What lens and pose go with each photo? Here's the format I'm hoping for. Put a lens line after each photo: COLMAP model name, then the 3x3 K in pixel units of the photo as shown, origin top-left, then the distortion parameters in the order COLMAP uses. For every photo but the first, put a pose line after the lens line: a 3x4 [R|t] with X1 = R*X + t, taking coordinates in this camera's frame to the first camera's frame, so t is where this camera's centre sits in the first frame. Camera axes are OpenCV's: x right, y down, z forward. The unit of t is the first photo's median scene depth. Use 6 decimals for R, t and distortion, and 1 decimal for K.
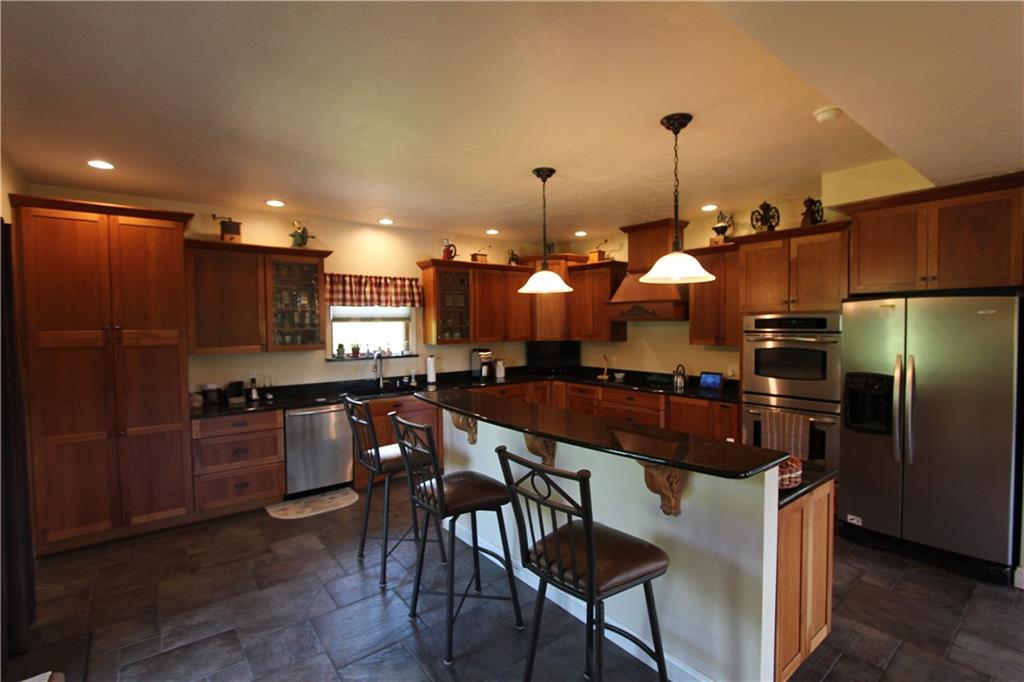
lens RADIAL K [[468.6, 0, 509.9], [0, 468.6, 339.5], [0, 0, 1]] dist [-0.027018, 0.000331]
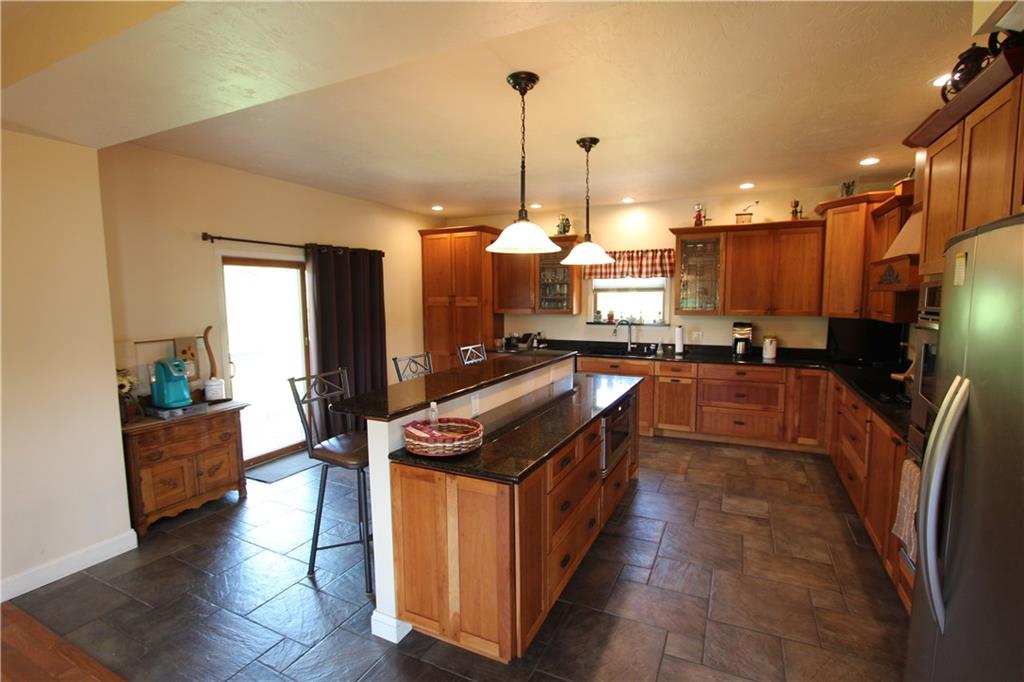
lens RADIAL K [[468.6, 0, 520.6], [0, 468.6, 343.0], [0, 0, 1]] dist [-0.027018, 0.000331]
pose [[0.447627, 0.093534, -0.889315, 0.584031], [-0.029898, 0.995524, 0.089655, -0.008573], [0.893720, -0.013543, 0.448420, 0.258450]]
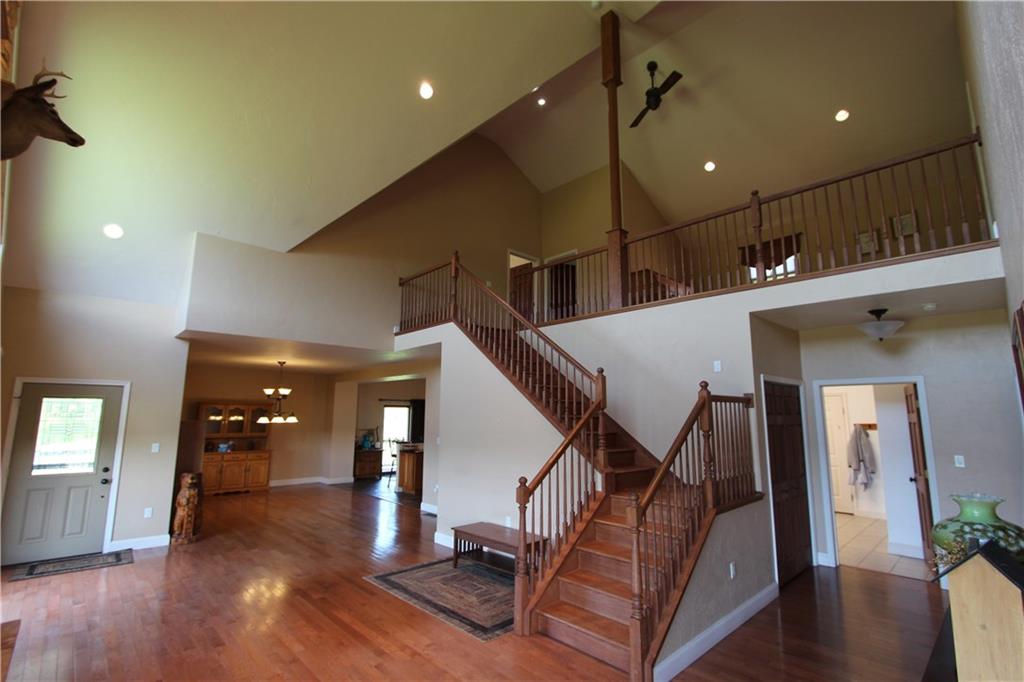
lens RADIAL K [[468.6, 0, 510.7], [0, 468.6, 338.8], [0, 0, 1]] dist [-0.027018, 0.000331]
pose [[0.083684, -0.149047, -0.985283, 5.160134], [-0.038892, 0.987509, -0.152688, -0.154708], [0.995733, 0.051097, 0.076842, 1.267983]]
